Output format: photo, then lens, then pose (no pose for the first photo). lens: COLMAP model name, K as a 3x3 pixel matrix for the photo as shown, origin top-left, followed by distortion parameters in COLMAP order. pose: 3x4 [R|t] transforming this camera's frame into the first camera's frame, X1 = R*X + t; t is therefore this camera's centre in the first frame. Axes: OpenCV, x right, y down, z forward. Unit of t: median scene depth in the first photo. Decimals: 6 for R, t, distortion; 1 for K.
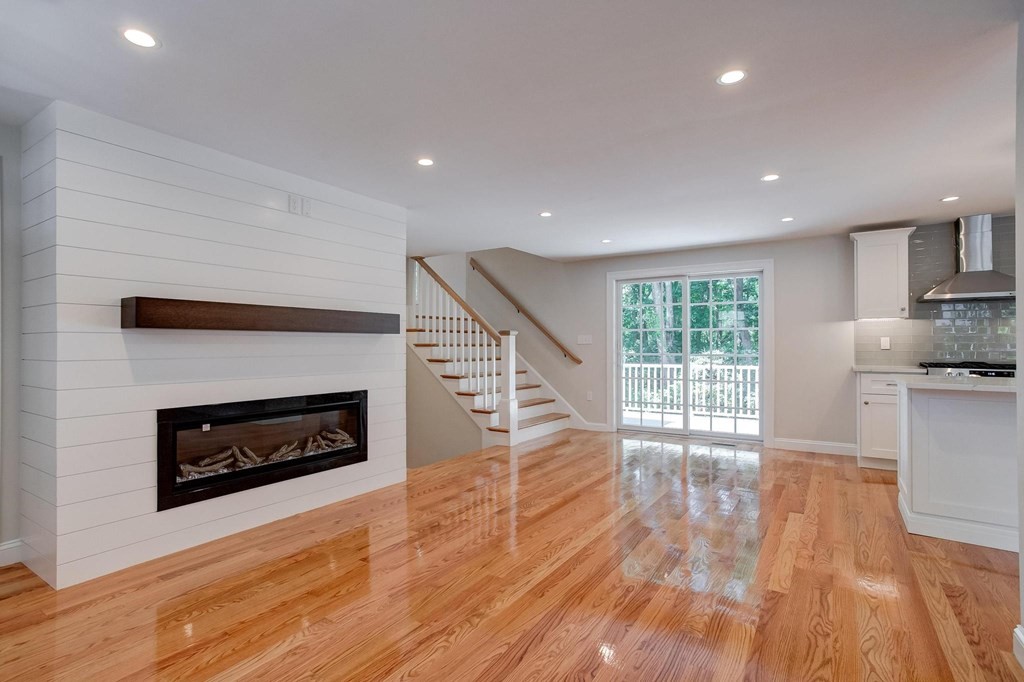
lens RADIAL K [[500.5, 0, 517.7], [0, 500.5, 347.3], [0, 0, 1]] dist [-0.040570, 0.022774]
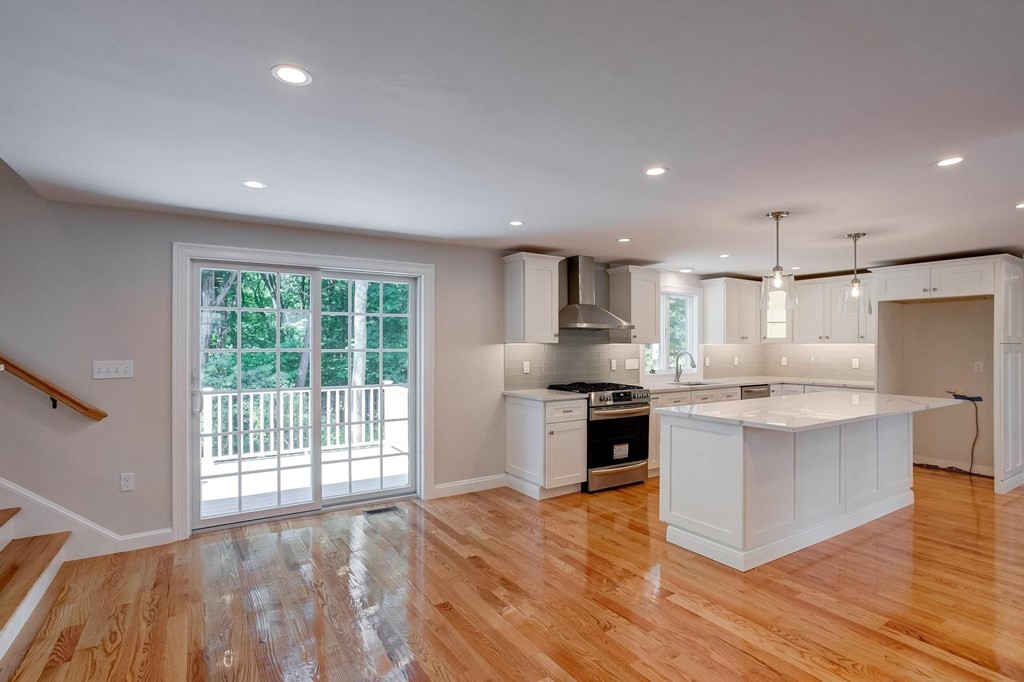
lens RADIAL K [[500.5, 0, 507.1], [0, 500.5, 342.7], [0, 0, 1]] dist [-0.040570, 0.022774]
pose [[0.423445, 0.005426, 0.905906, -0.188120], [0.002102, 0.999973, -0.006972, -0.049524], [-0.905920, 0.004857, 0.423422, 0.587918]]
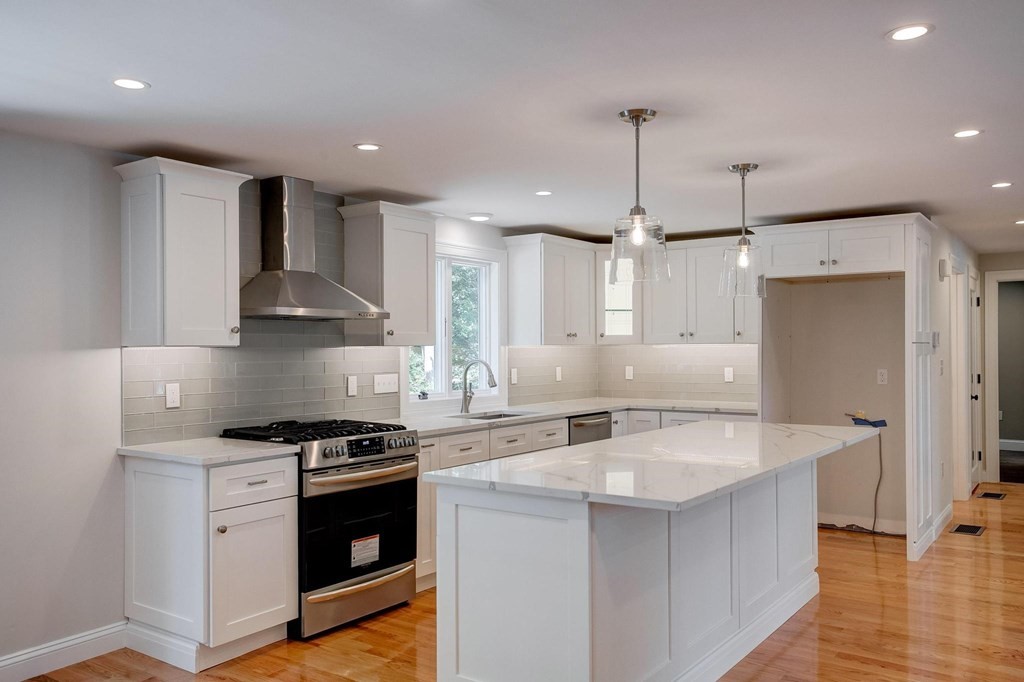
lens RADIAL K [[824.4, 0, 508.6], [0, 824.4, 344.4], [0, 0, 1]] dist [0.001075, -0.014427]
pose [[0.053390, 0.004344, 0.998564, -0.054535], [0.009535, 0.999943, -0.004860, -0.050372], [-0.998528, 0.009781, 0.053346, 0.604903]]
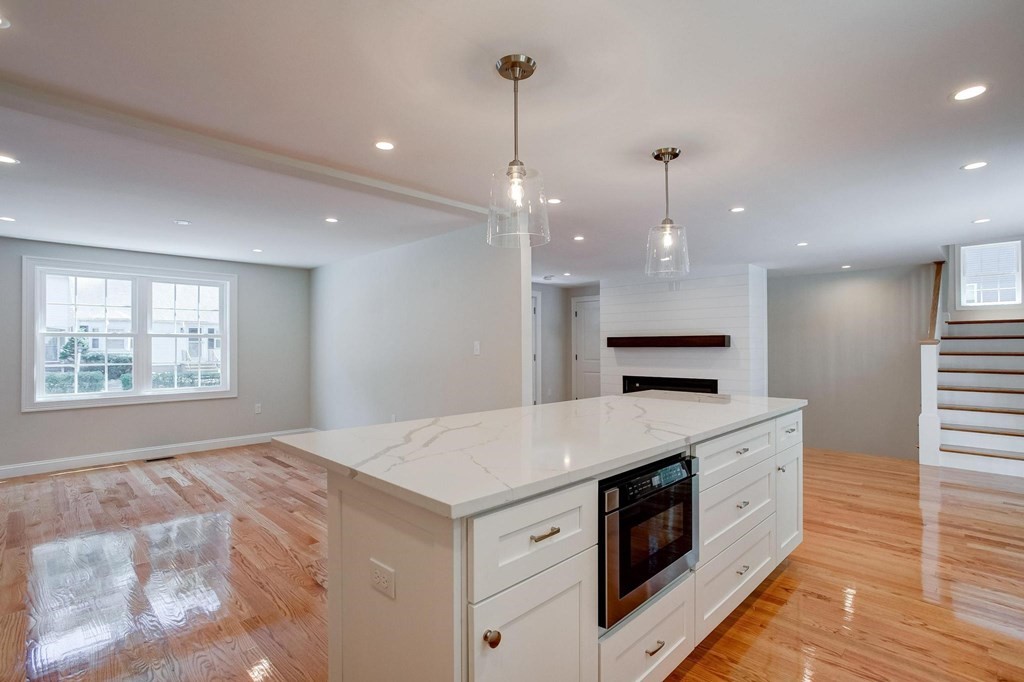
lens RADIAL K [[500.5, 0, 510.3], [0, 500.5, 340.4], [0, 0, 1]] dist [-0.040570, 0.022774]
pose [[-0.205938, -0.008330, -0.978529, 1.140383], [-0.002250, 0.999965, -0.008039, -0.027113], [0.978562, 0.000546, -0.205950, 0.506036]]
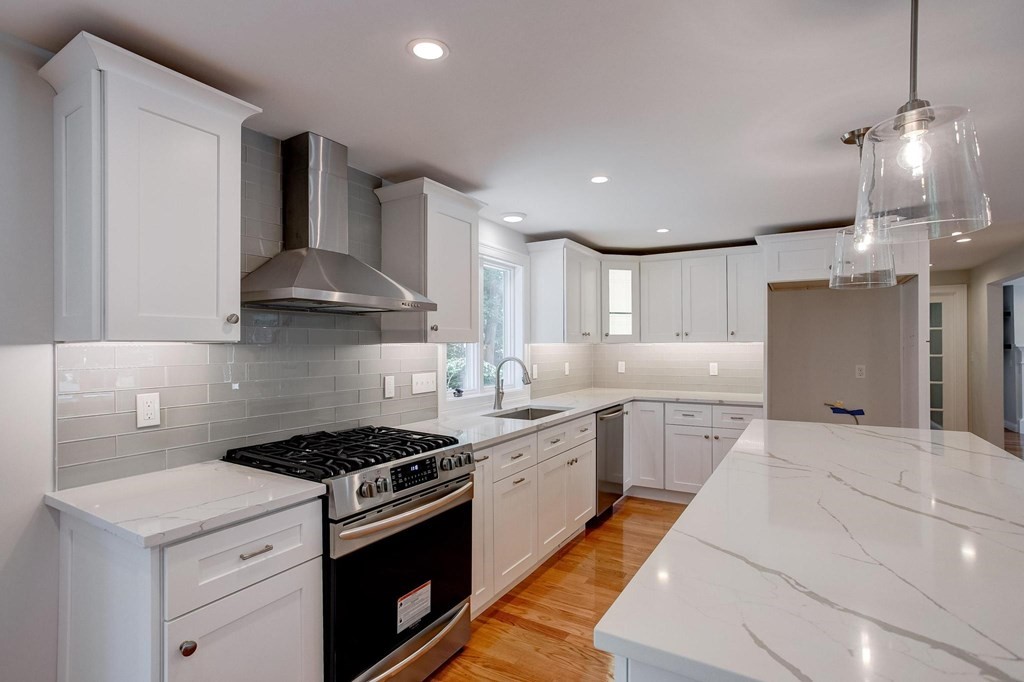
lens RADIAL K [[500.5, 0, 512.6], [0, 500.5, 342.4], [0, 0, 1]] dist [-0.040570, 0.022774]
pose [[-0.031844, 0.007642, 0.999464, 0.372495], [0.008096, 0.999940, -0.007388, -0.050479], [-0.999460, 0.007856, -0.031904, 0.727791]]
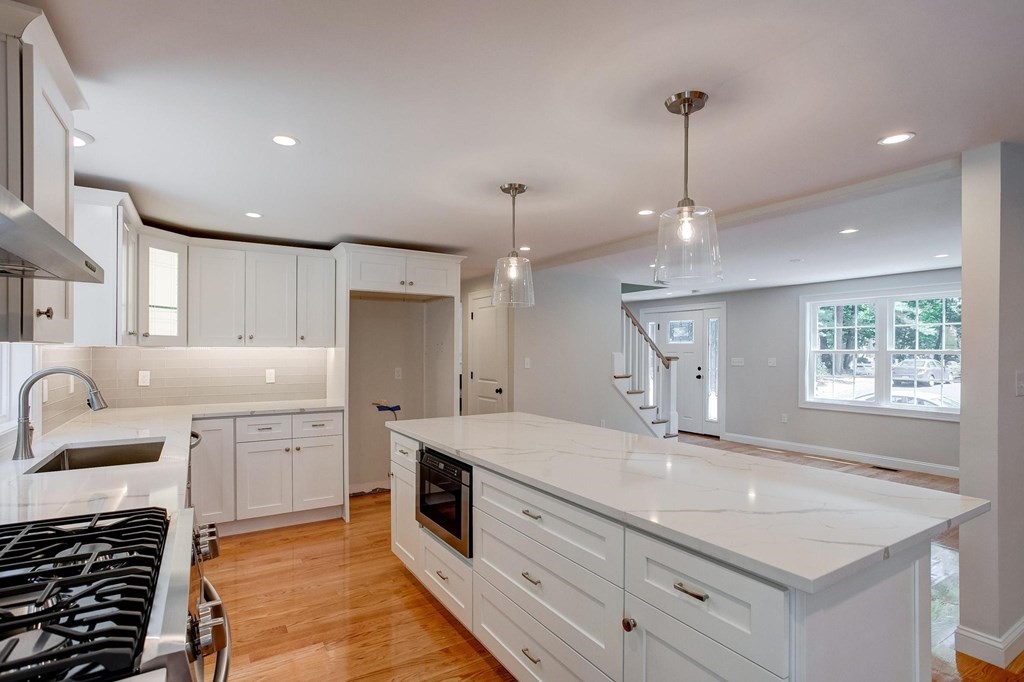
lens RADIAL K [[500.5, 0, 512.5], [0, 500.5, 348.1], [0, 0, 1]] dist [-0.040570, 0.022774]
pose [[-0.904566, 0.001950, 0.426329, 0.550493], [0.000705, 0.999995, -0.003078, -0.049844], [-0.426333, -0.002484, -0.904563, 0.917541]]
